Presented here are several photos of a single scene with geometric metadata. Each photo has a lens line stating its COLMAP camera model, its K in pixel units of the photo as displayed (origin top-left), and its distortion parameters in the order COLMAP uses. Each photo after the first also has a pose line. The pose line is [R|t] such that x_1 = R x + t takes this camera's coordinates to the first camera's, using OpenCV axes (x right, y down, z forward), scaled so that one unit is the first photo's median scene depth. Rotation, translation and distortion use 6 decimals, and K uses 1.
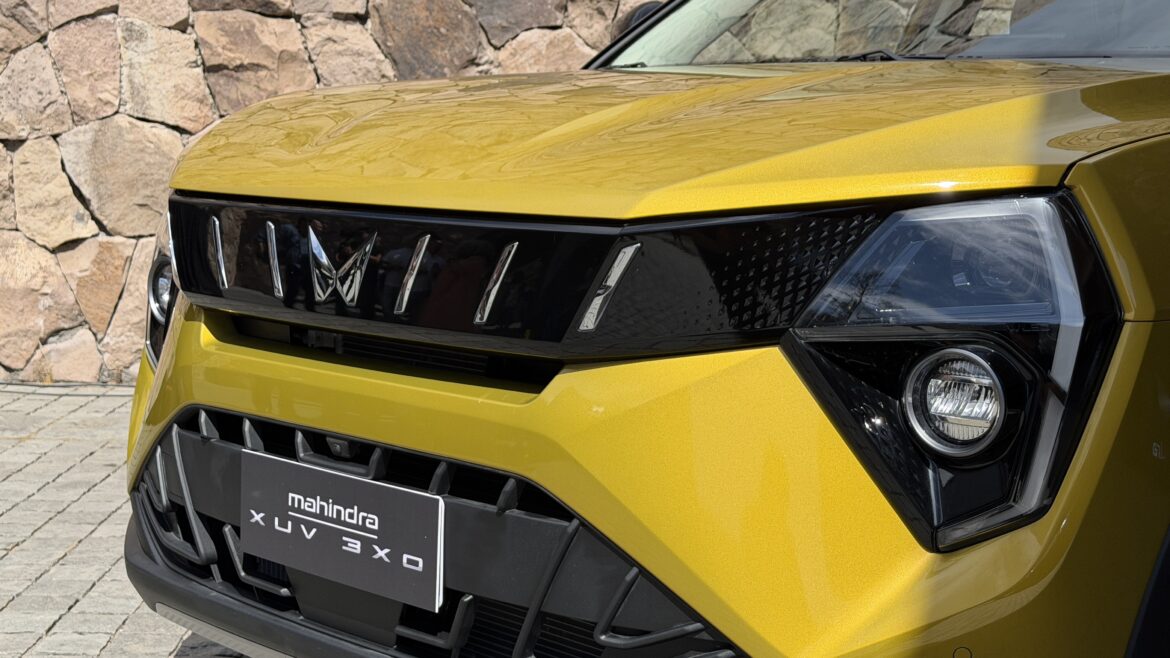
lens RADIAL K [[1639.8, 0, 585.0], [0, 1639.8, 329.0], [0, 0, 1]] dist [0.112012, -0.058170]
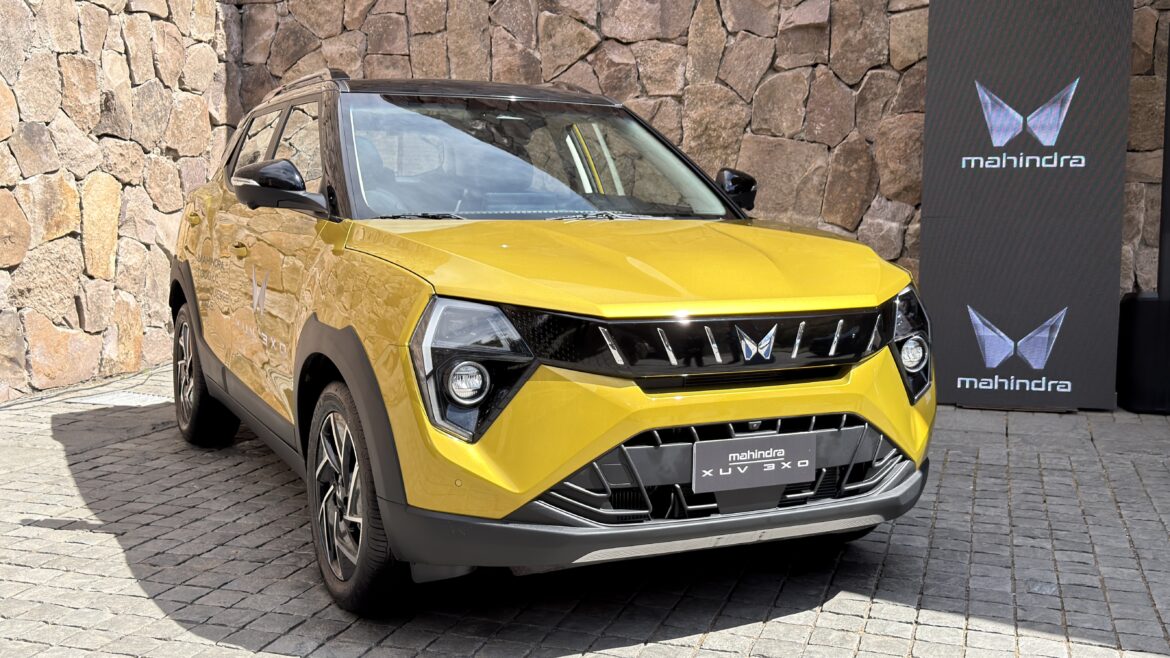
lens RADIAL K [[1216.9, 0, 585.0], [0, 1216.9, 329.0], [0, 0, 1]] dist [0.255208, -0.644594]
pose [[0.343291, -0.130351, 0.930140, -1.727518], [0.098936, 0.989832, 0.102201, -0.242775], [-0.934004, 0.056939, 0.352697, 0.644094]]
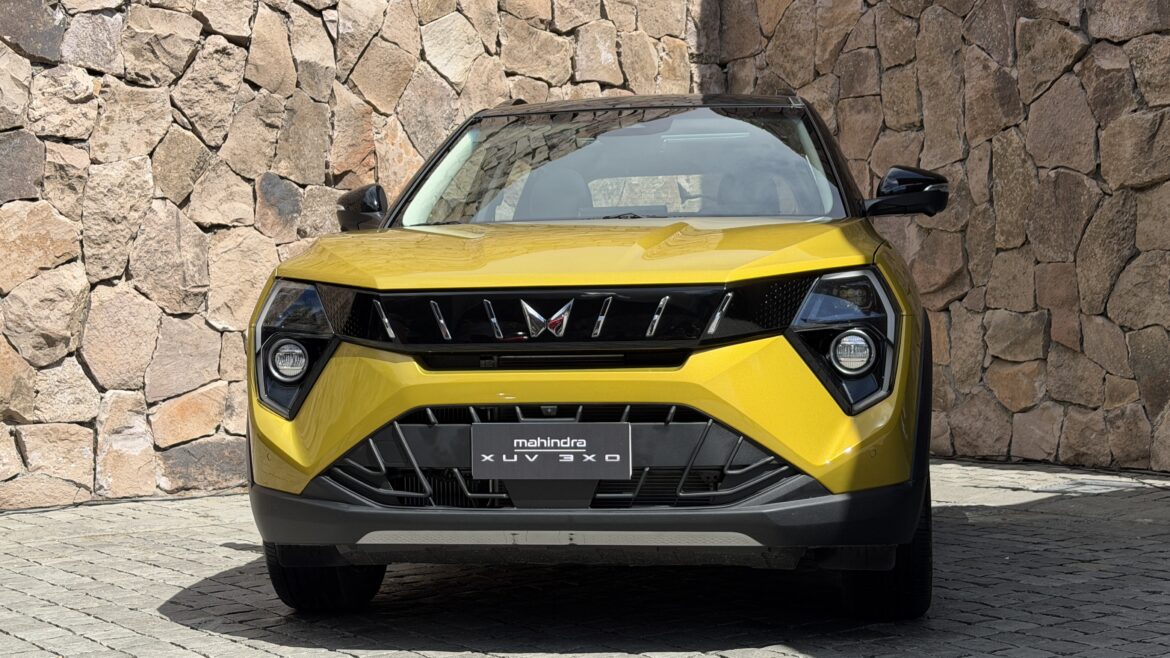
lens RADIAL K [[1639.8, 0, 585.0], [0, 1639.8, 329.0], [0, 0, 1]] dist [0.112012, -0.058170]
pose [[0.821478, -0.039985, 0.568837, -1.236536], [0.099846, 0.992214, -0.074446, 0.126891], [-0.561431, 0.117952, 0.819074, -0.638937]]
